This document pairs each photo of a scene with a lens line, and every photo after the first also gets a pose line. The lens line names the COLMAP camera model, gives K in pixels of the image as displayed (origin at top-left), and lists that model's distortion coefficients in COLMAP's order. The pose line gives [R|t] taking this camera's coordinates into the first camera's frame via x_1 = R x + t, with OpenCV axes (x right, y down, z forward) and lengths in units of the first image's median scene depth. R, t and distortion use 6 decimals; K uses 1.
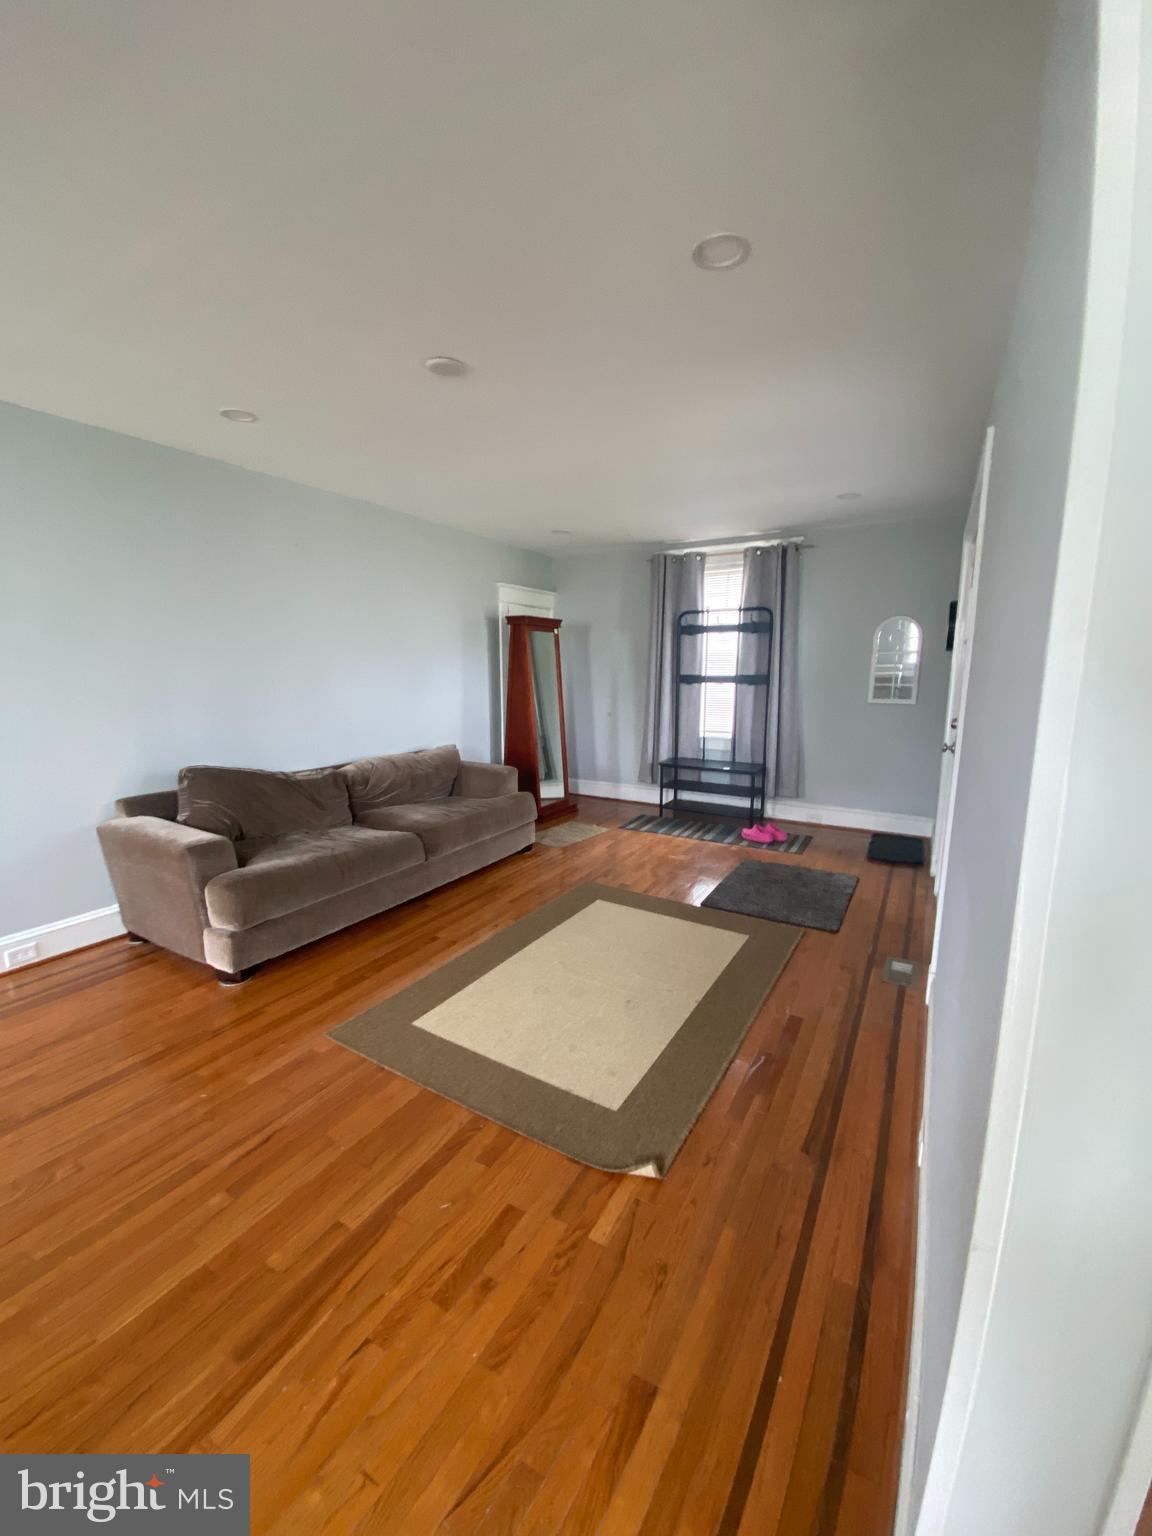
lens RADIAL K [[618.1, 0, 578.9], [0, 618.1, 772.8], [0, 0, 1]] dist [0.003028, -0.000248]
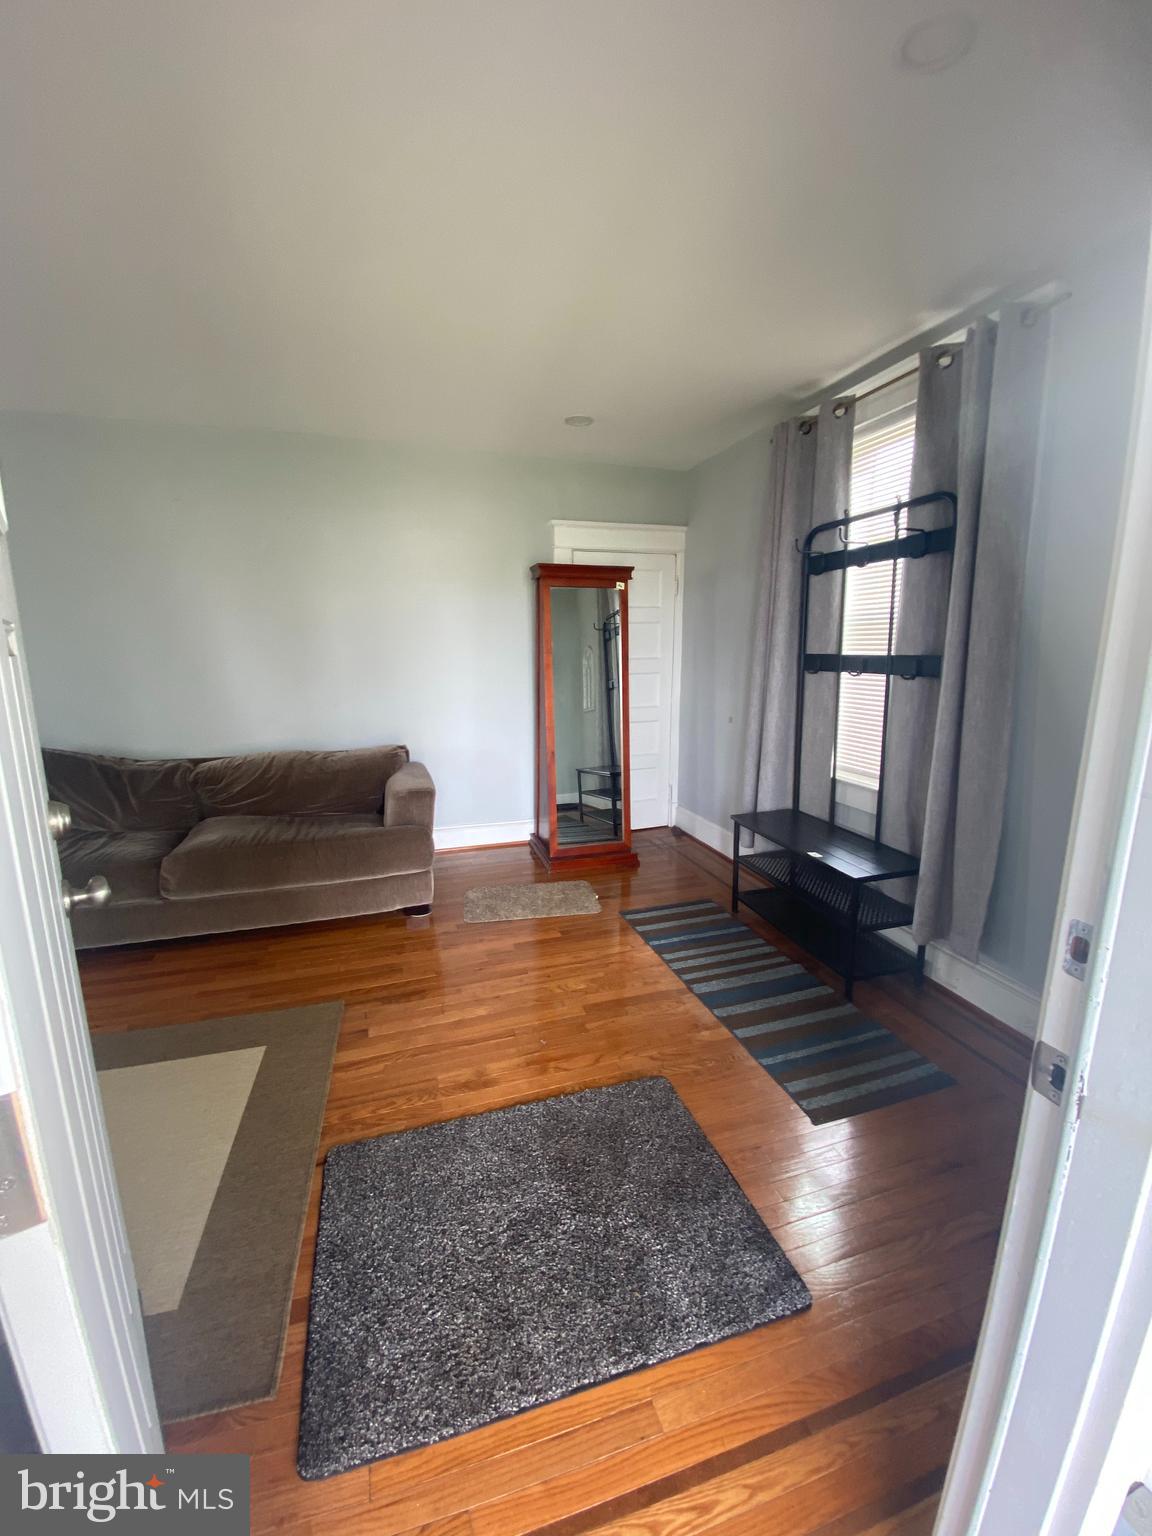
lens RADIAL K [[618.1, 0, 575.5], [0, 618.1, 763.4], [0, 0, 1]] dist [0.003028, -0.000248]
pose [[0.739591, 0.122505, -0.661813, 0.394447], [-0.113377, 0.991921, 0.056909, -0.078661], [0.663438, 0.032945, 0.747505, 0.509865]]
